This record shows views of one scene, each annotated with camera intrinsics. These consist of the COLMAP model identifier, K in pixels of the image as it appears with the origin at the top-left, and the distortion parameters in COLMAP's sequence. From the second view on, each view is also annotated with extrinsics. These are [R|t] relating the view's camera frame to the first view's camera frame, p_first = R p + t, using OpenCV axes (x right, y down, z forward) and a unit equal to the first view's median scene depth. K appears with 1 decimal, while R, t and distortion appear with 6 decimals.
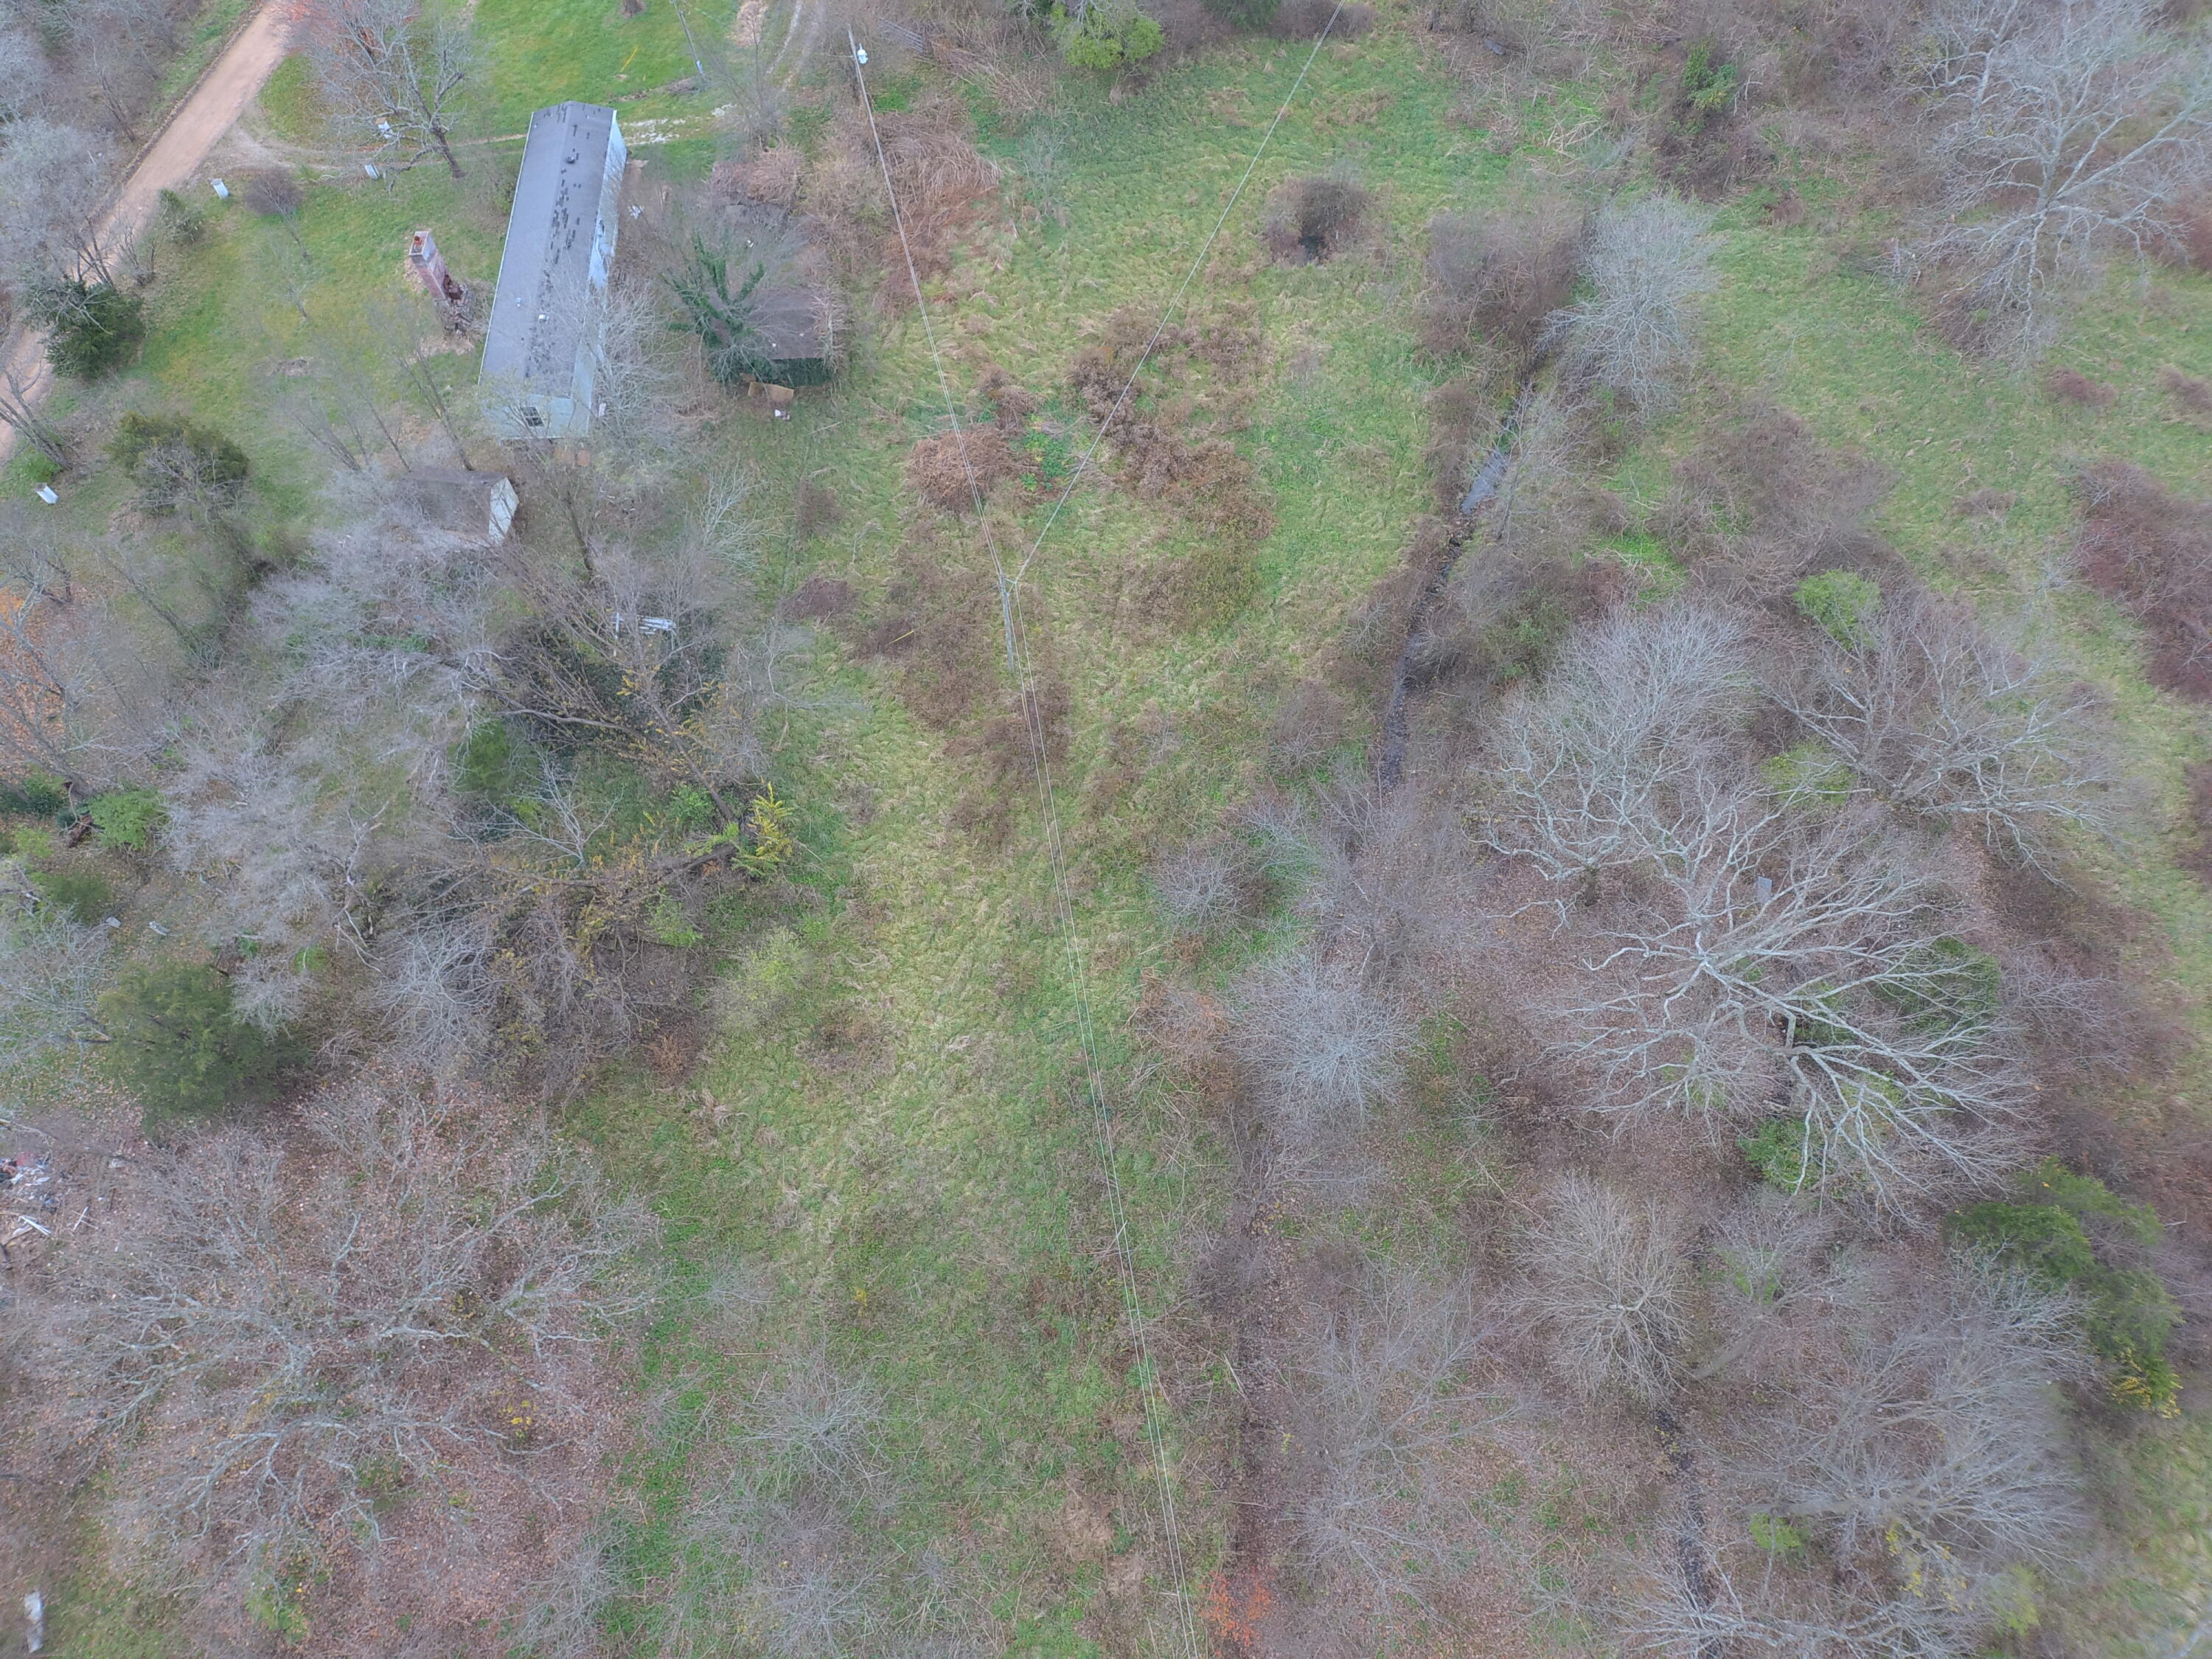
lens RADIAL K [[1322.2, 0, 1094.0], [0, 1322.2, 847.9], [0, 0, 1]] dist [0.066163, -0.086162]
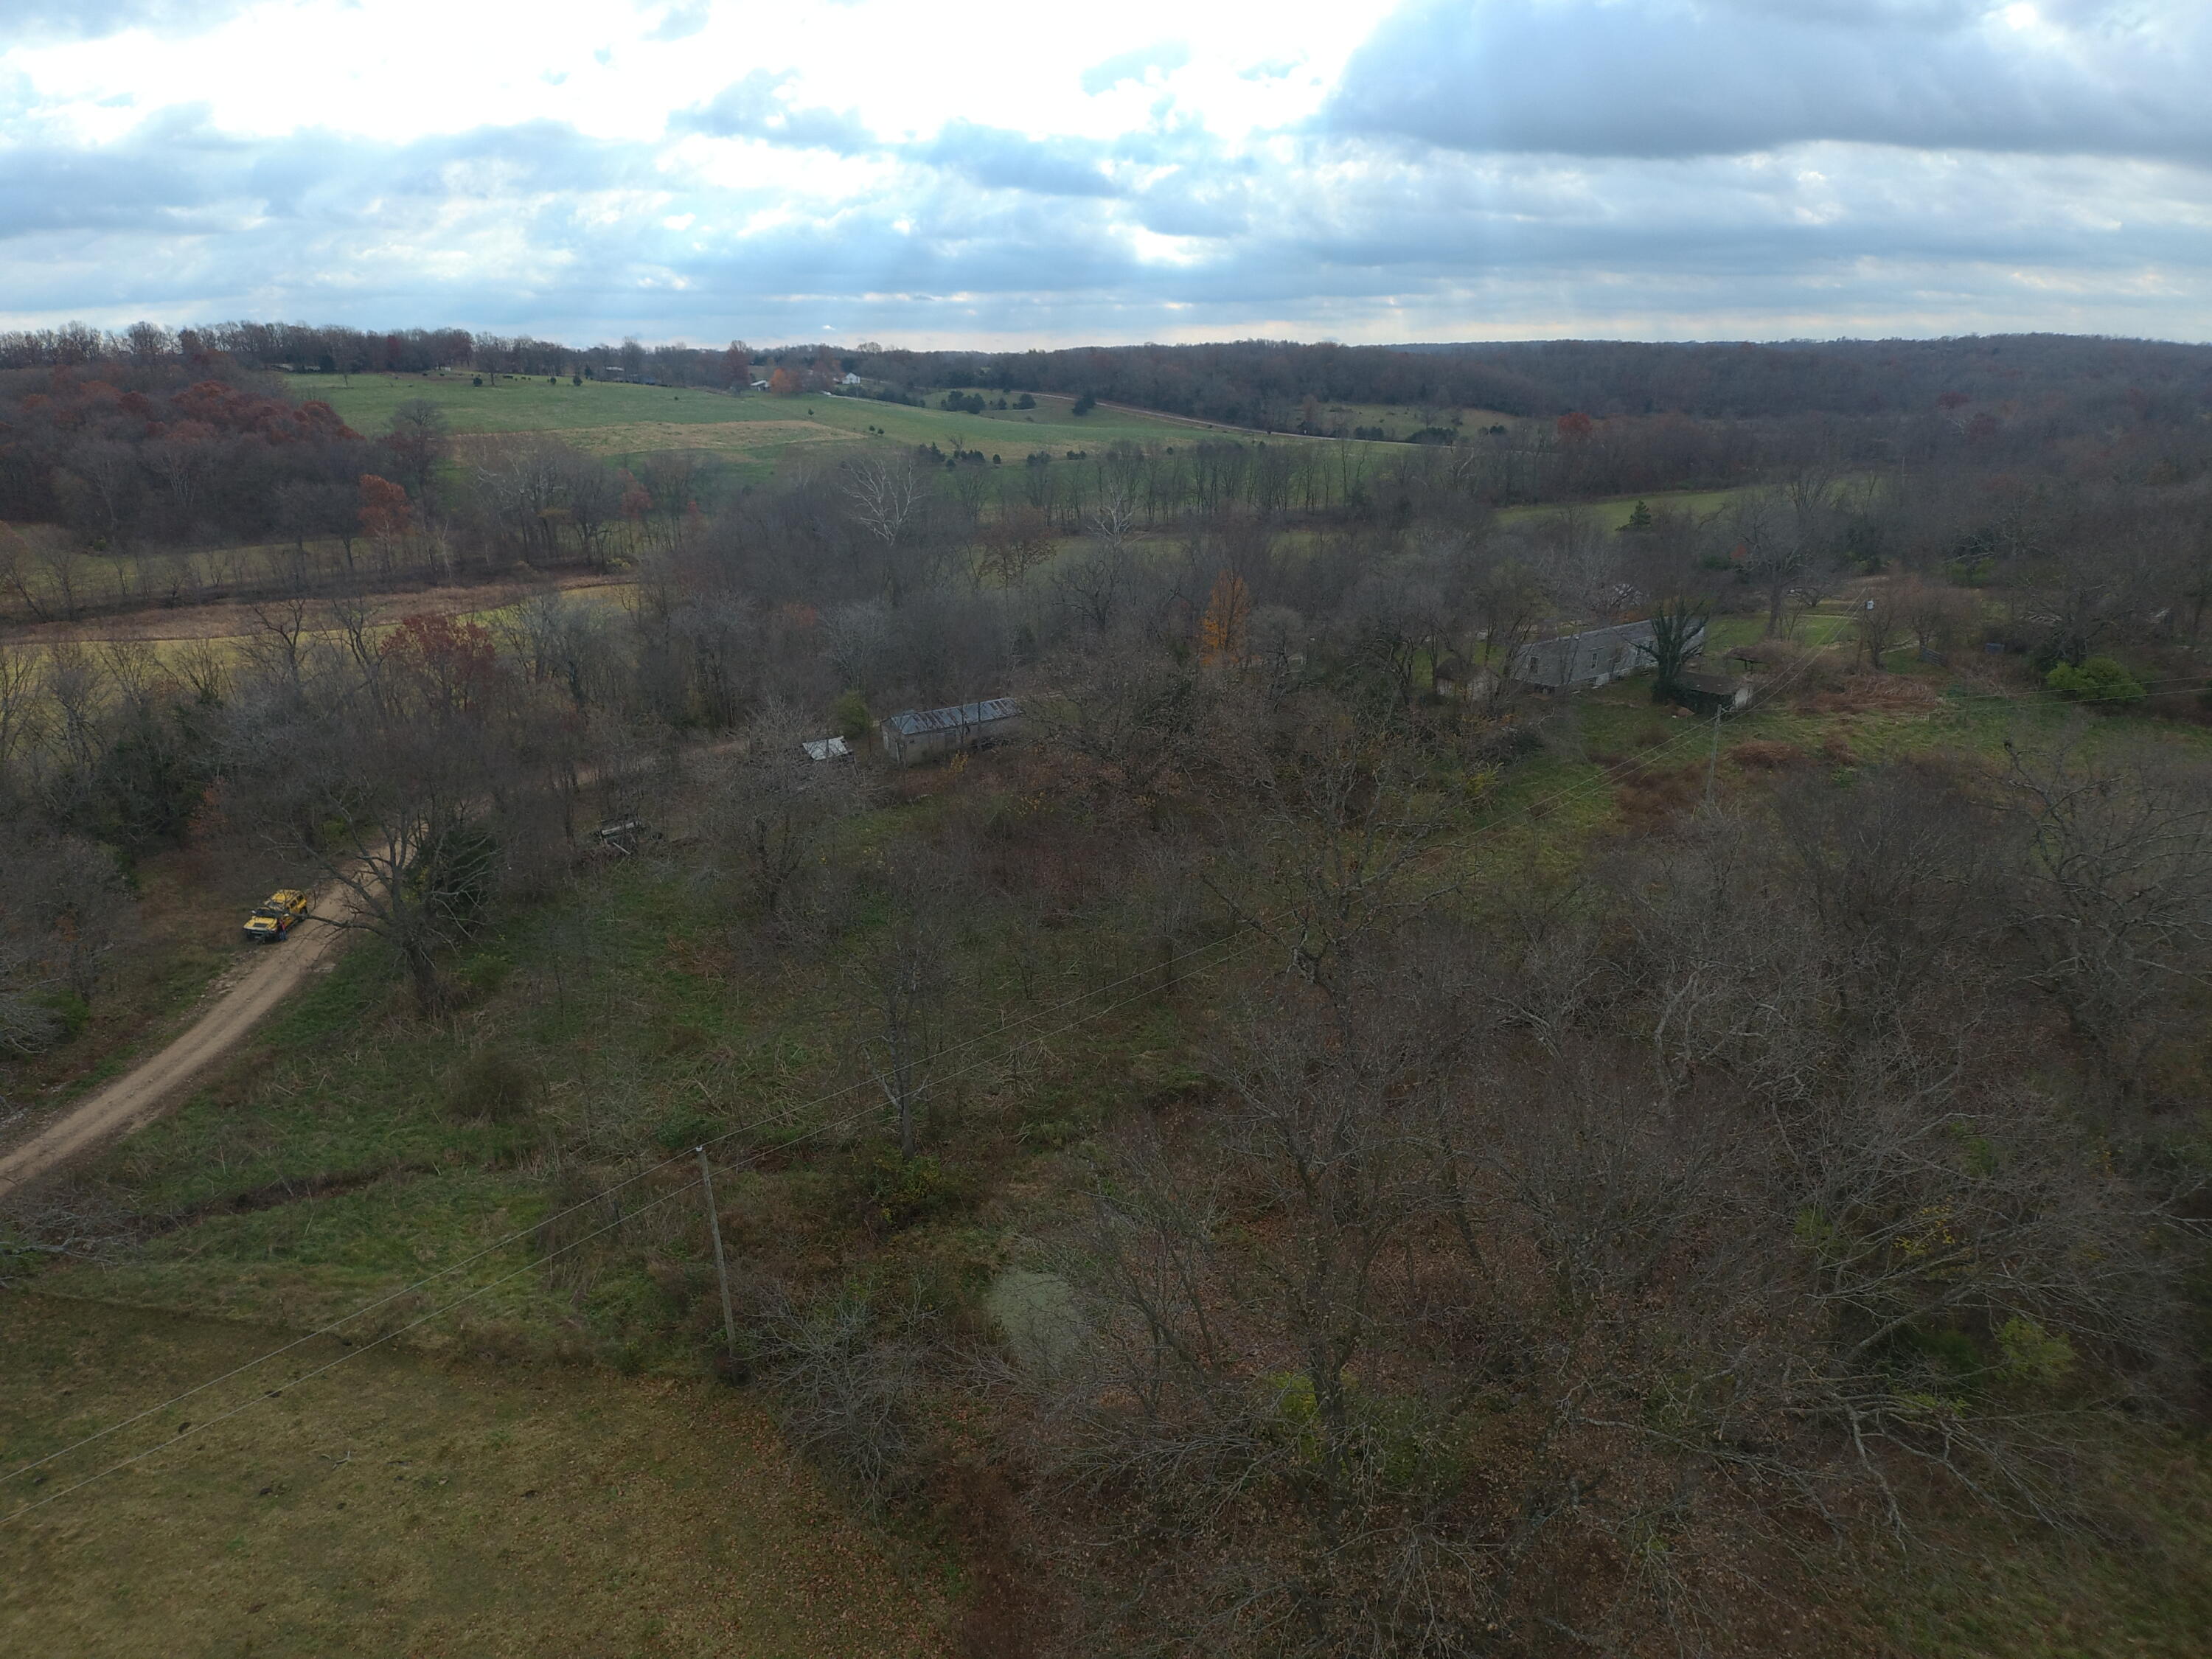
lens RADIAL K [[1322.2, 0, 1093.5], [0, 1322.2, 830.4], [0, 0, 1]] dist [0.066163, -0.086162]
pose [[0.548433, 0.251396, -0.797509, 0.647638], [-0.740129, 0.589780, -0.323060, 0.730252], [0.389139, 0.767437, 0.509521, 0.078595]]
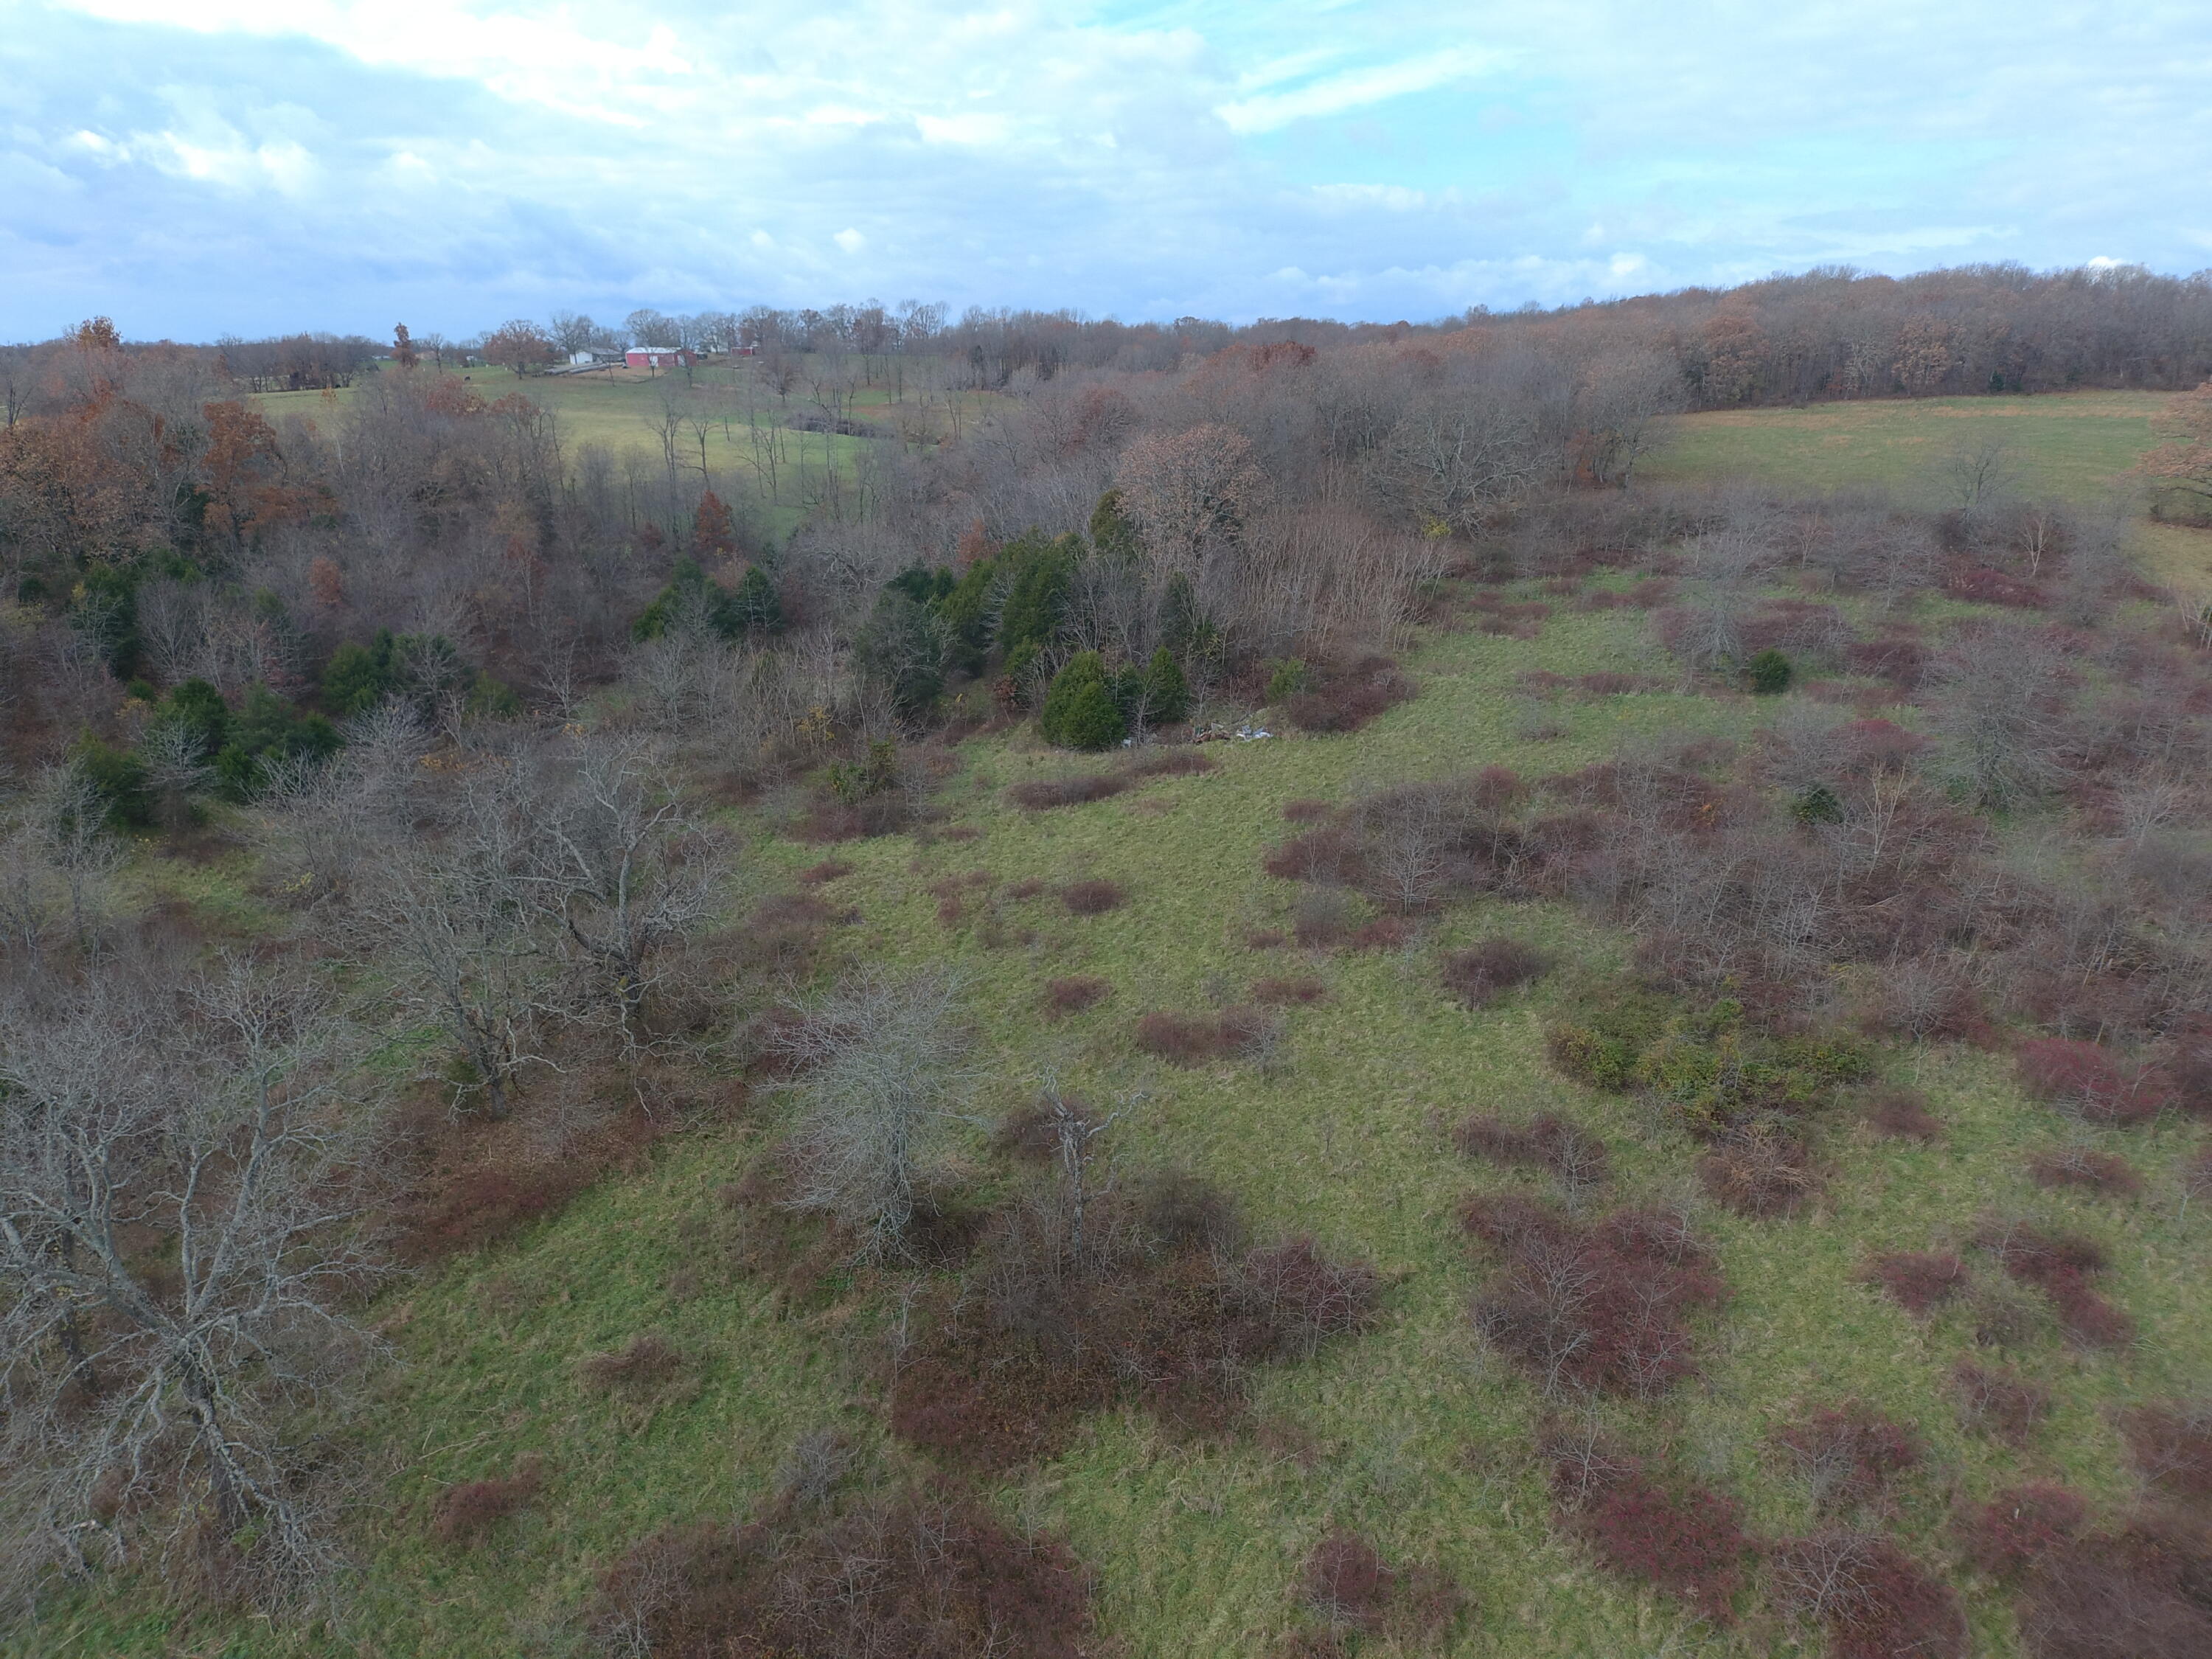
lens RADIAL K [[1322.2, 0, 1111.6], [0, 1322.2, 827.4], [0, 0, 1]] dist [0.066163, -0.086162]
pose [[0.414909, -0.318057, 0.852461, 0.475789], [0.809156, 0.557428, -0.185853, -0.191666], [-0.416074, 0.766886, 0.488639, 0.406803]]
